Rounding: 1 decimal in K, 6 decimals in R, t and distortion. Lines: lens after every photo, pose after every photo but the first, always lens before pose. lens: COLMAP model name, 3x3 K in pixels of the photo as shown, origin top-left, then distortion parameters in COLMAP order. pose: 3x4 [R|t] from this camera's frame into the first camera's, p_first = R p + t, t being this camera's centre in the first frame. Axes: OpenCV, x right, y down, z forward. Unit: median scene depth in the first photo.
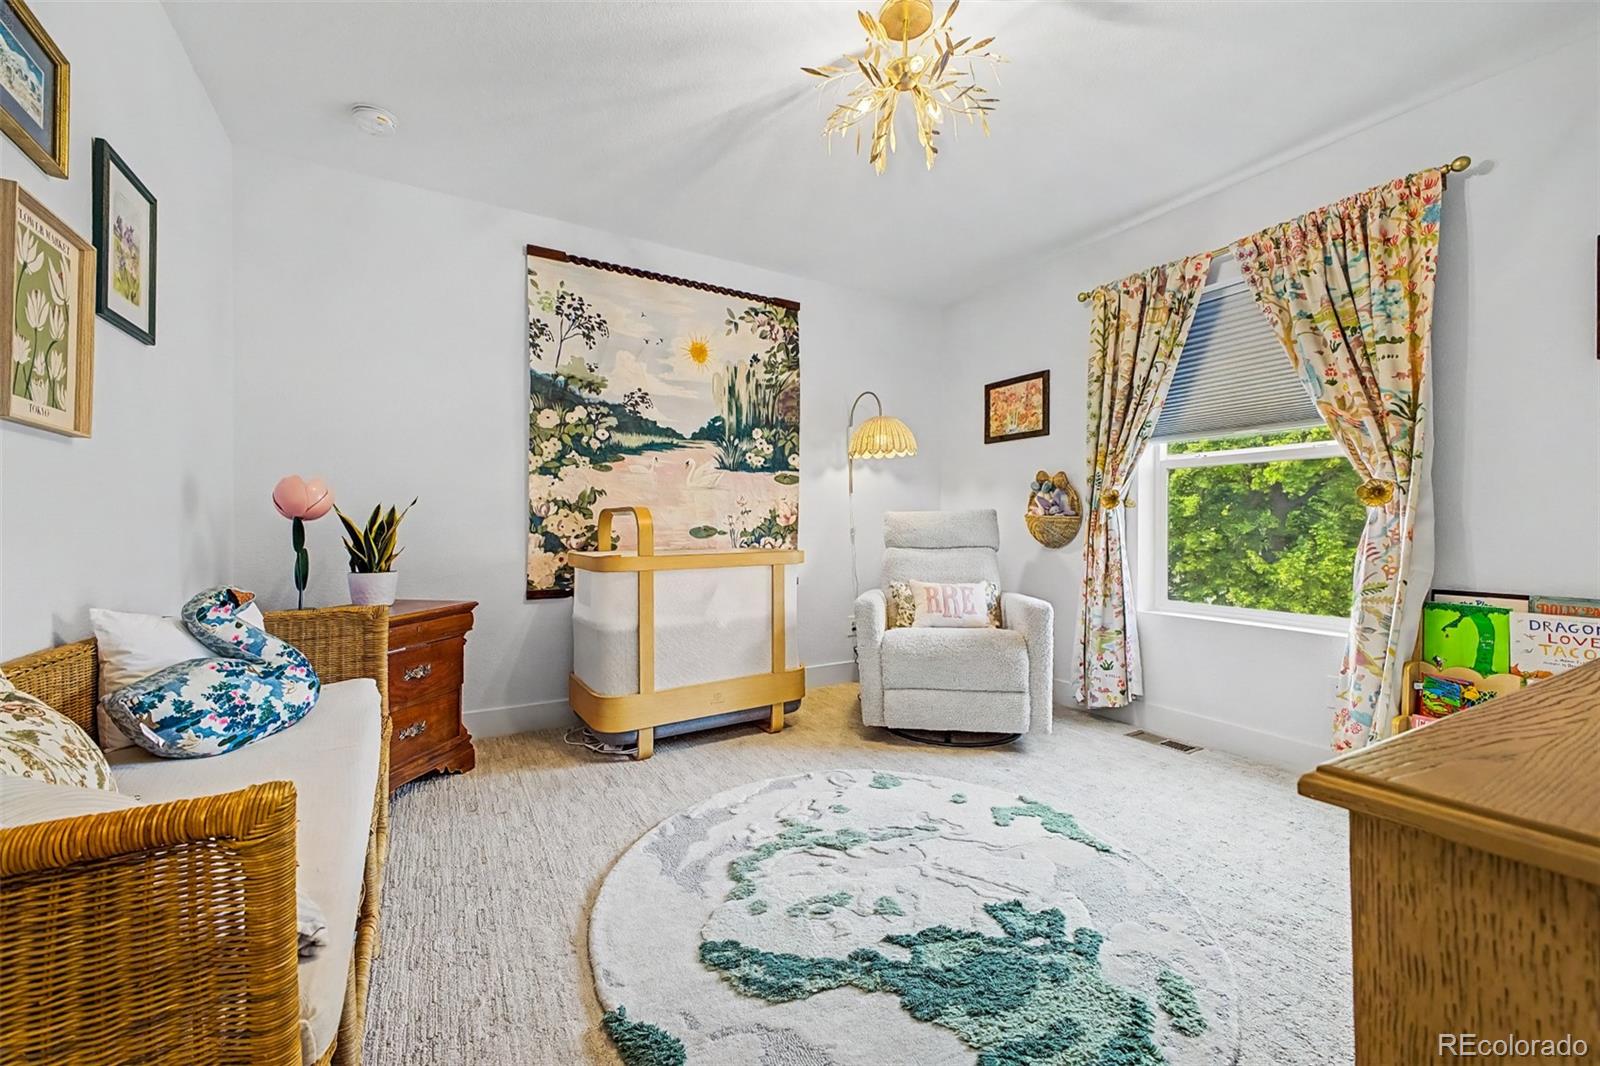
lens RADIAL K [[635.8, 0, 801.1], [0, 635.8, 527.2], [0, 0, 1]] dist [0.006618, -0.001206]
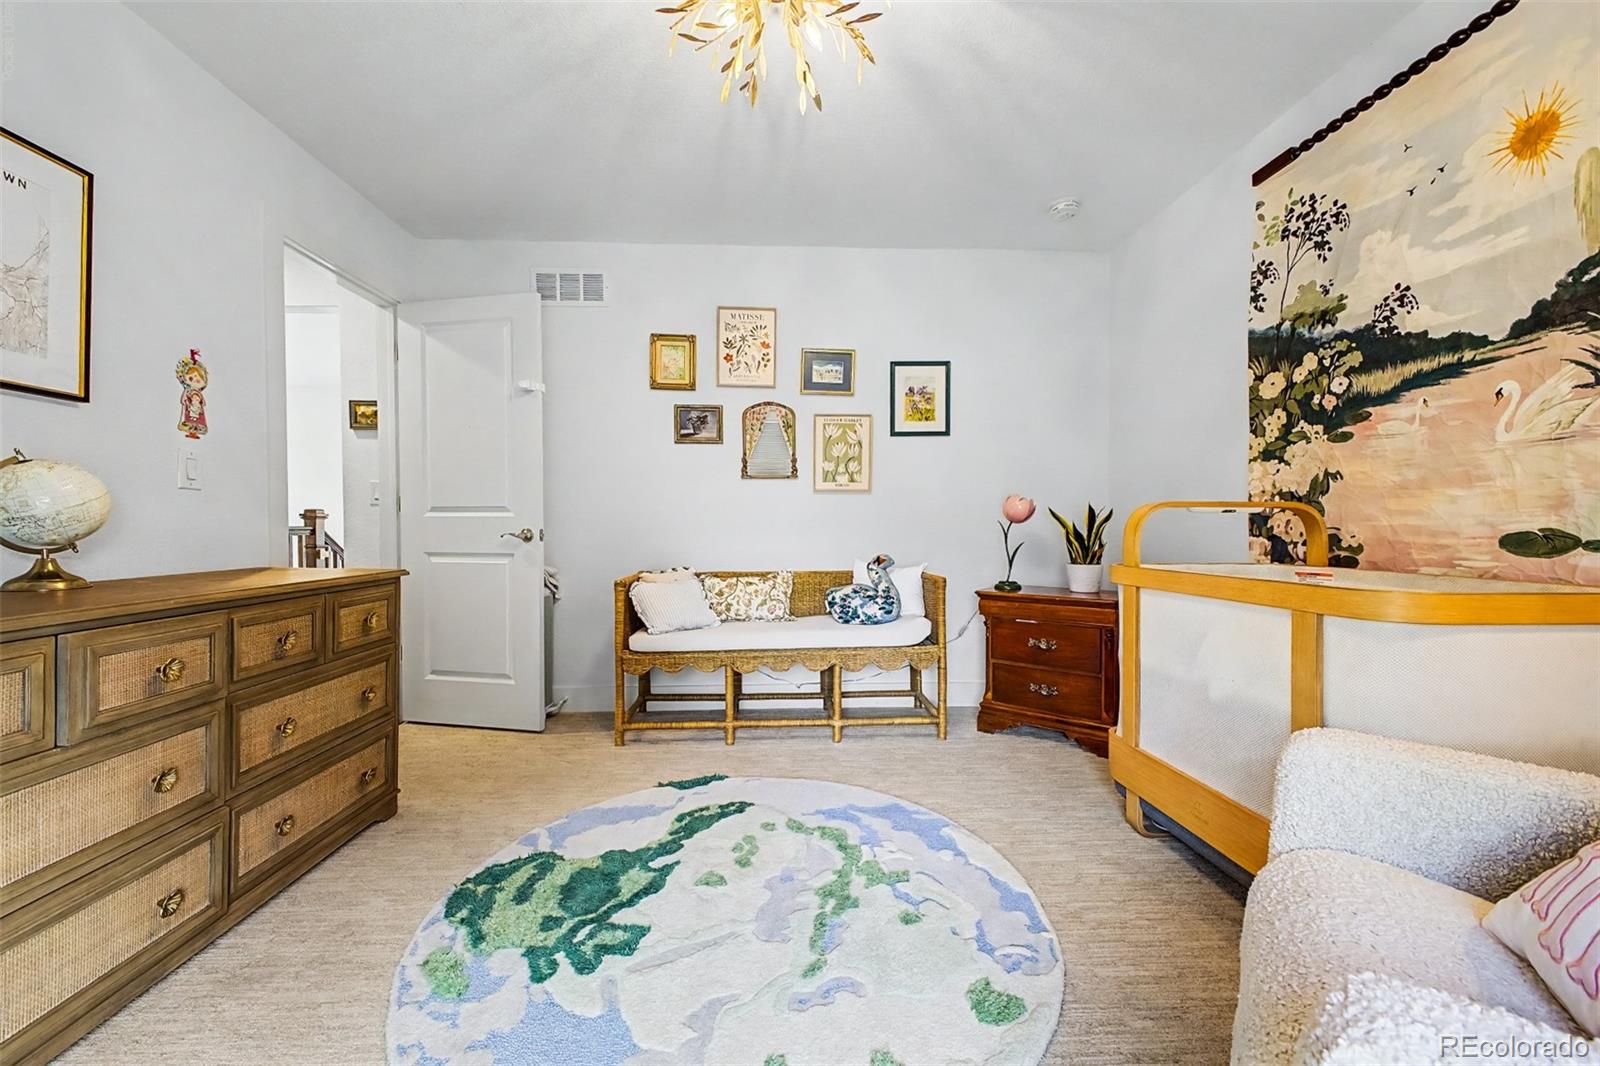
lens RADIAL K [[635.8, 0, 800.0], [0, 635.8, 523.8], [0, 0, 1]] dist [0.006618, -0.001206]
pose [[-0.476508, -0.002382, -0.879167, 0.526971], [-0.002846, 0.999995, -0.001167, -0.003635], [0.879165, 0.001946, -0.476513, 0.855025]]
